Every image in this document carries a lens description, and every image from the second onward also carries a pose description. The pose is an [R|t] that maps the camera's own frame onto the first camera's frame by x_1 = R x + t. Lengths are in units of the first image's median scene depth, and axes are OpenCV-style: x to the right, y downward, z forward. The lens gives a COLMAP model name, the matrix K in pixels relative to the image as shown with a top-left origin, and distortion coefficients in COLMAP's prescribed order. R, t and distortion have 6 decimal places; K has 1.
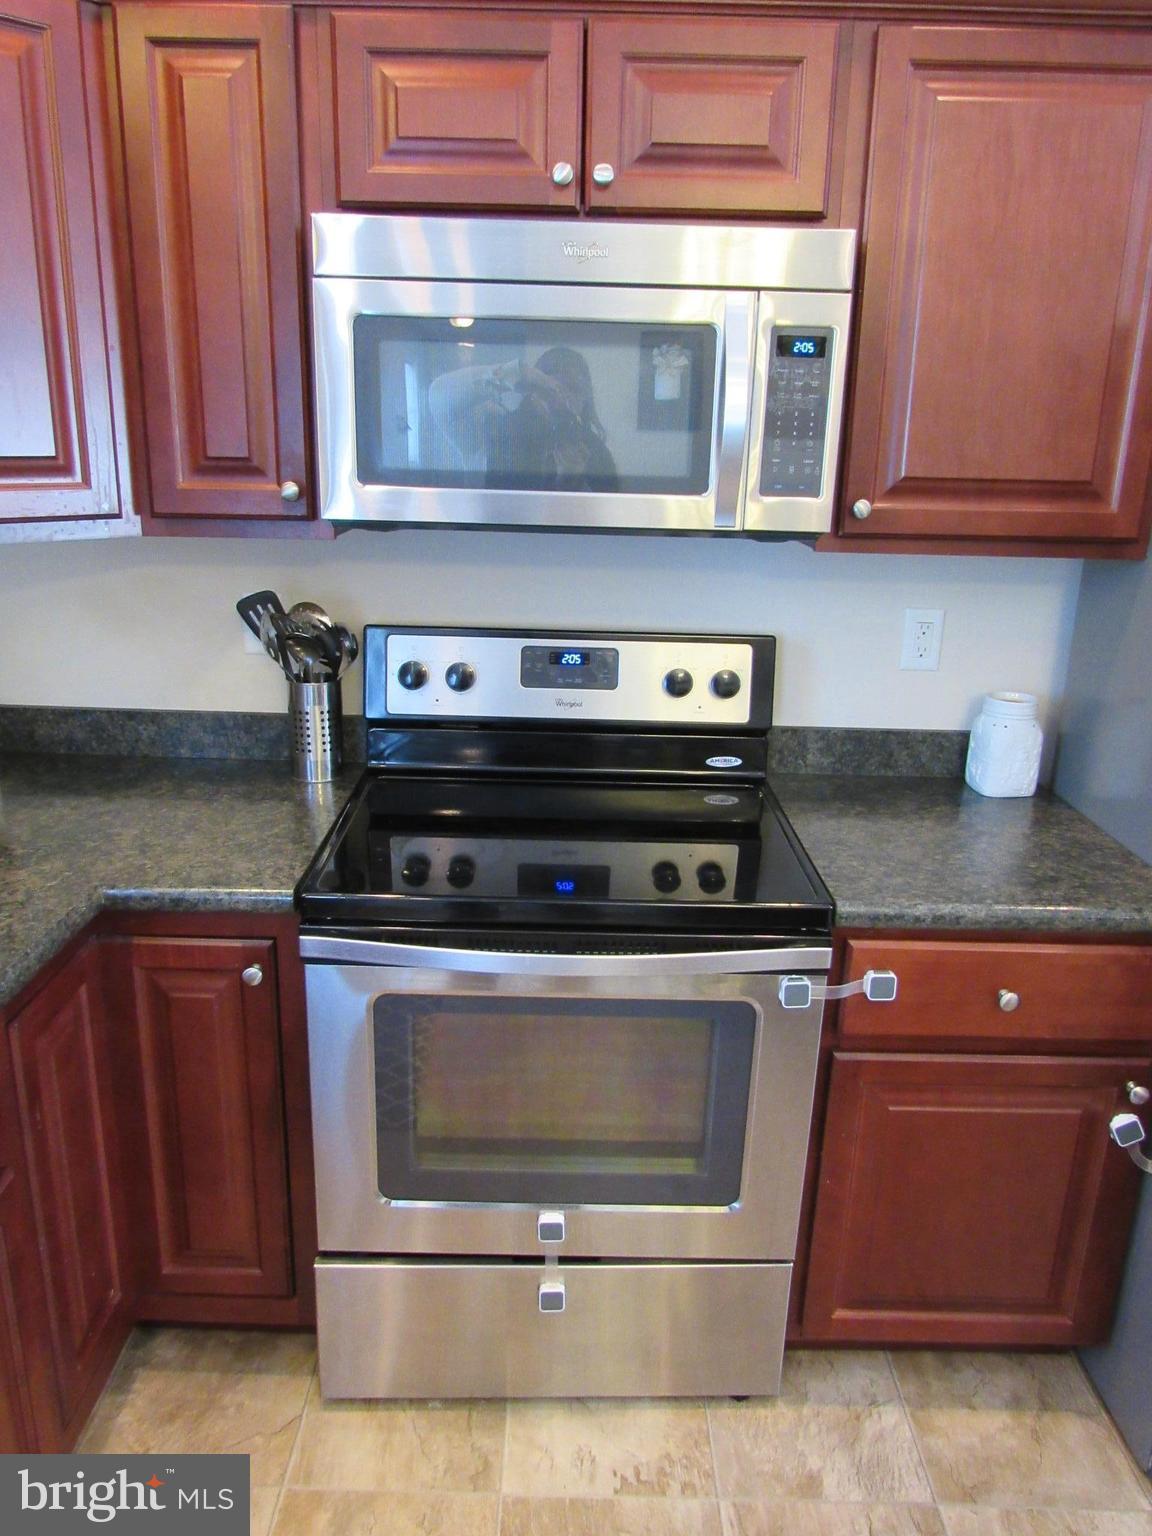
lens RADIAL K [[1112.5, 0, 567.7], [0, 1112.5, 767.2], [0, 0, 1]] dist [-0.022825, 0.014693]
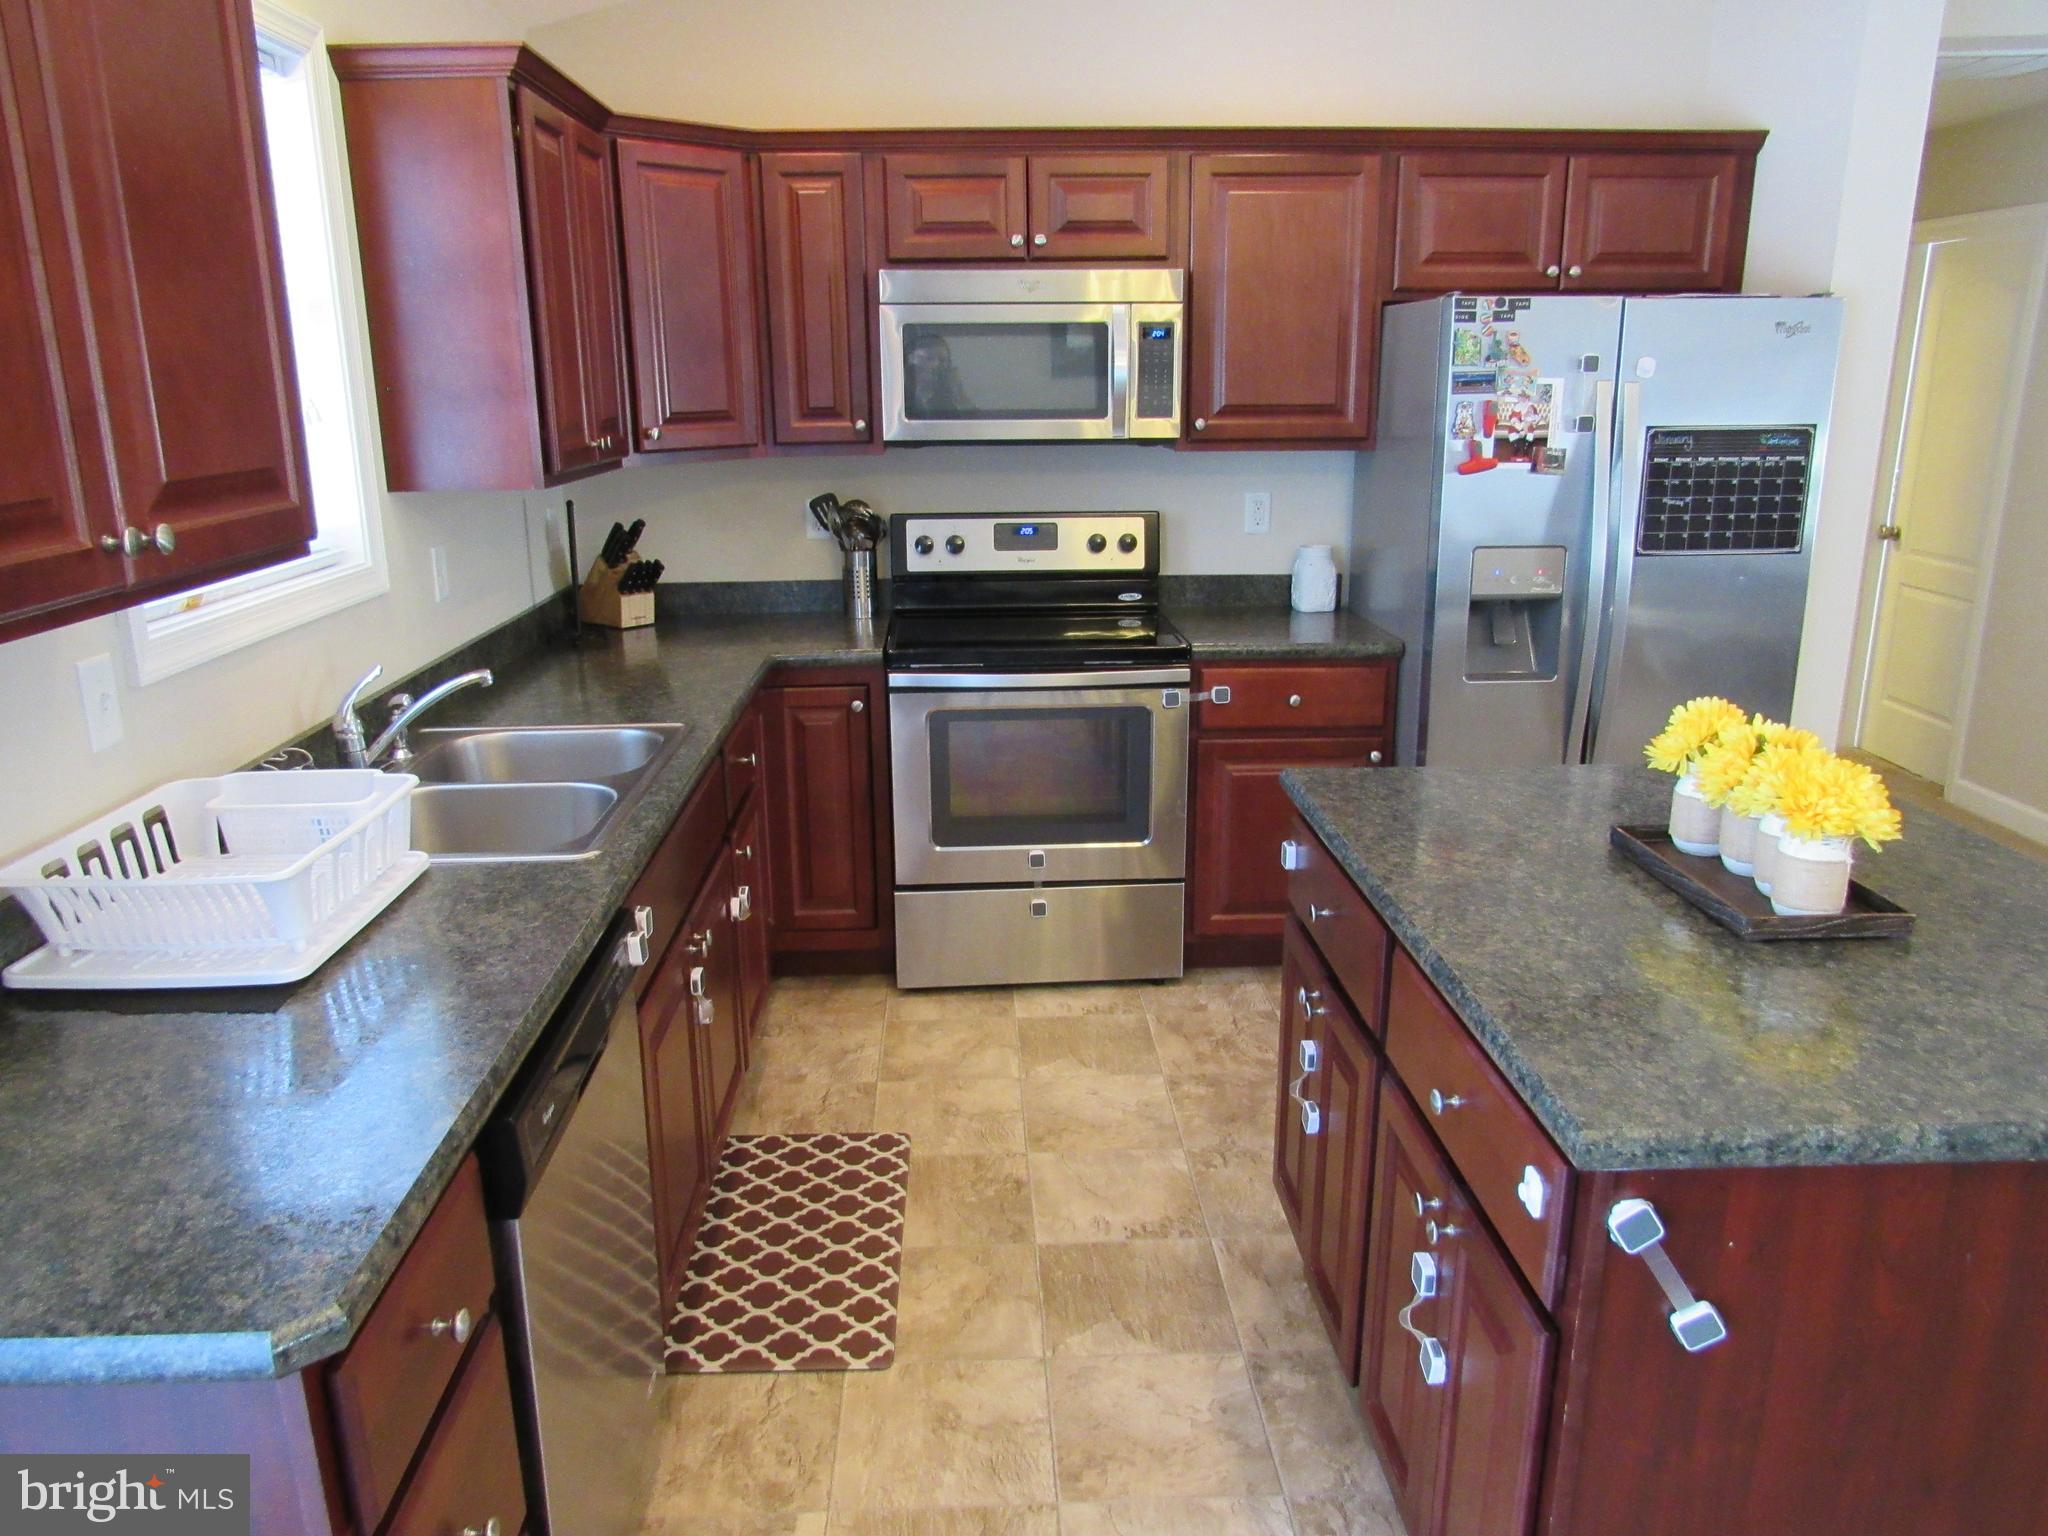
lens RADIAL K [[1483.3, 0, 1031.3], [0, 1483.3, 770.4], [0, 0, 1]] dist [-0.022825, 0.014693]
pose [[0.997734, -0.046622, 0.048504, -0.123540], [0.048201, 0.998328, -0.031913, 0.348904], [-0.046935, 0.034179, 0.998313, -1.208841]]
